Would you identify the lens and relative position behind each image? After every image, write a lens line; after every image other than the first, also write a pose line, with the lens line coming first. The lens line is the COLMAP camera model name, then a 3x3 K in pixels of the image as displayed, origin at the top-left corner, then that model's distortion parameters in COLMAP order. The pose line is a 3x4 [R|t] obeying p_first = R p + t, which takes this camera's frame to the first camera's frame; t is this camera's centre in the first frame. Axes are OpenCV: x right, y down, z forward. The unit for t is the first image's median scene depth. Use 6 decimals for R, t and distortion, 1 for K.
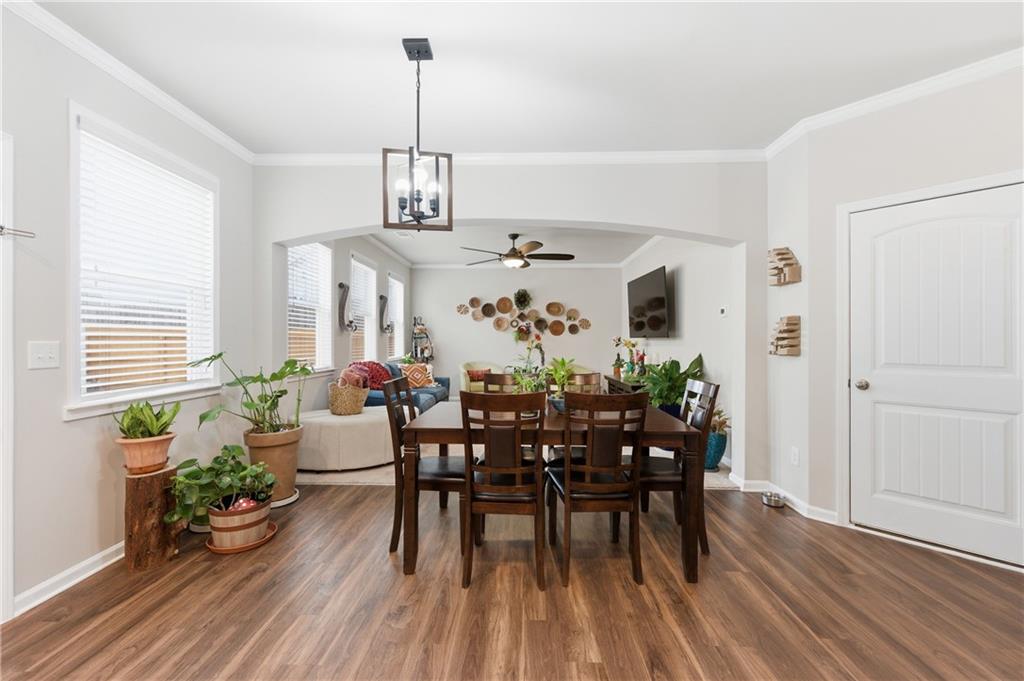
lens RADIAL K [[409.3, 0, 514.4], [0, 409.3, 346.0], [0, 0, 1]] dist [0.001372, -0.000062]
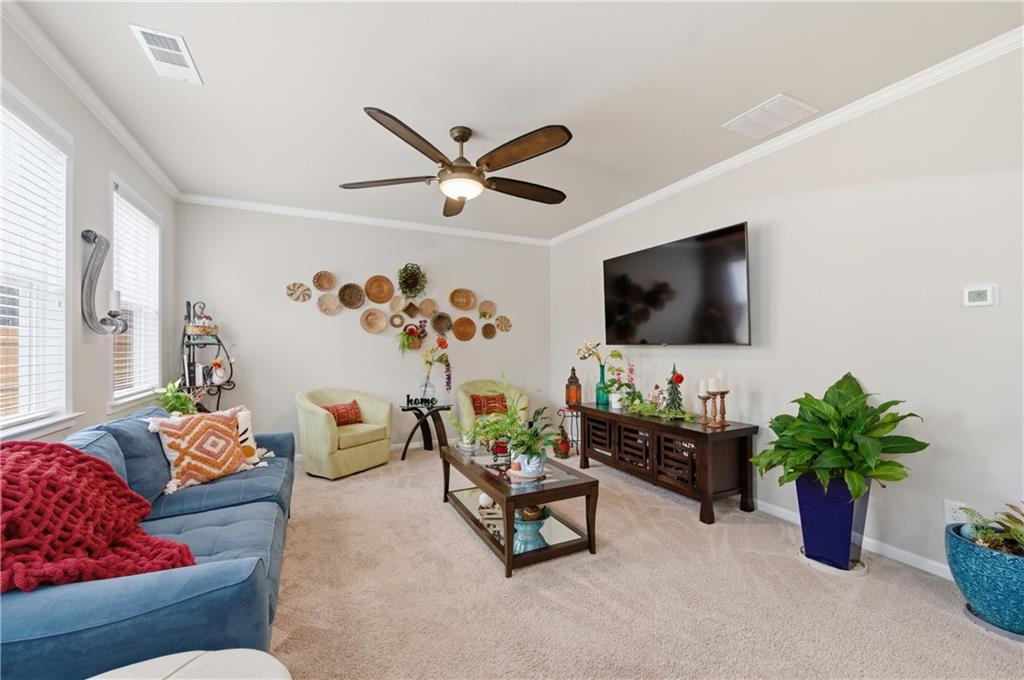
lens RADIAL K [[409.3, 0, 514.4], [0, 409.3, 345.5], [0, 0, 1]] dist [0.001372, -0.000062]
pose [[0.891112, -0.002831, 0.453775, -0.119388], [0.010010, 0.999860, -0.013419, -0.009173], [-0.453674, 0.016500, 0.891015, 0.395938]]
